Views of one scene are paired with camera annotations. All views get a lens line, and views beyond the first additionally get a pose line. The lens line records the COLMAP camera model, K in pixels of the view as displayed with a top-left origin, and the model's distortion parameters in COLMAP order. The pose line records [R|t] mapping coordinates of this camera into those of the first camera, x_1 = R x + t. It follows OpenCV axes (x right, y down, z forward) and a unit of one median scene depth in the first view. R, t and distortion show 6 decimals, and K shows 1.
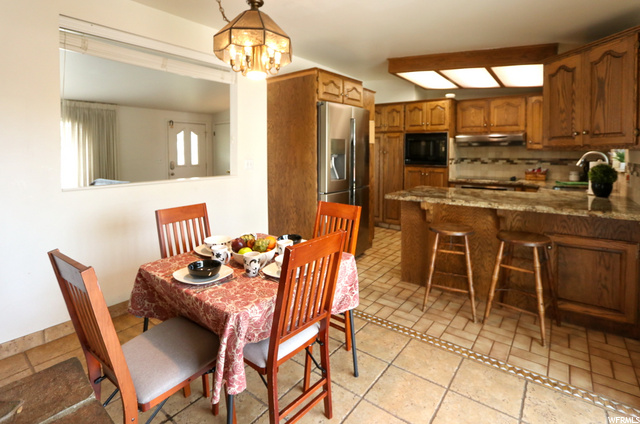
lens RADIAL K [[301.2, 0, 329.8], [0, 301.2, 158.6], [0, 0, 1]] dist [0.001337, 0.000219]
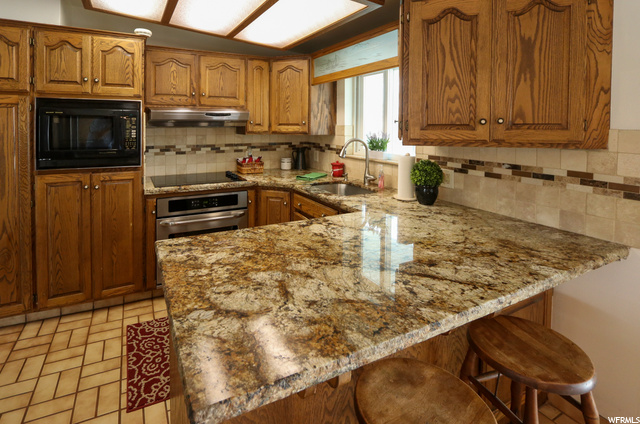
lens RADIAL K [[317.8, 0, 277.3], [0, 317.8, 132.7], [0, 0, 1]] dist [-0.014513, -0.000292]
pose [[0.475802, -0.023160, 0.879248, 0.021108], [0.015899, 0.999716, 0.017730, -0.039311], [-0.879409, 0.005543, 0.476035, 0.532275]]
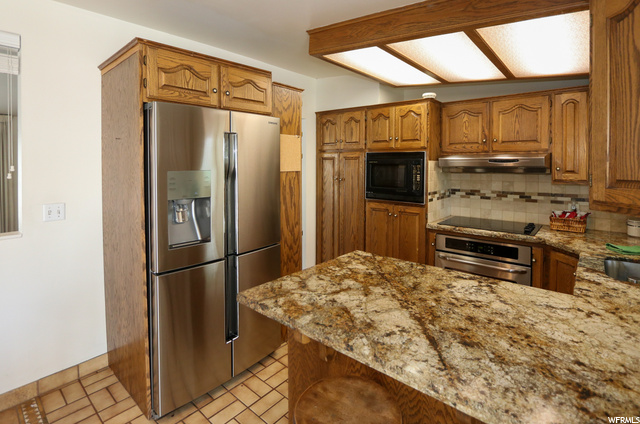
lens RADIAL K [[309.5, 0, 321.5], [0, 309.5, 170.0], [0, 0, 1]] dist [-0.011856, 0.000710]
pose [[0.997652, 0.000796, -0.068488, 0.215477], [-0.001054, 0.999993, -0.003726, -0.045816], [0.068484, 0.003790, 0.997645, 0.325545]]
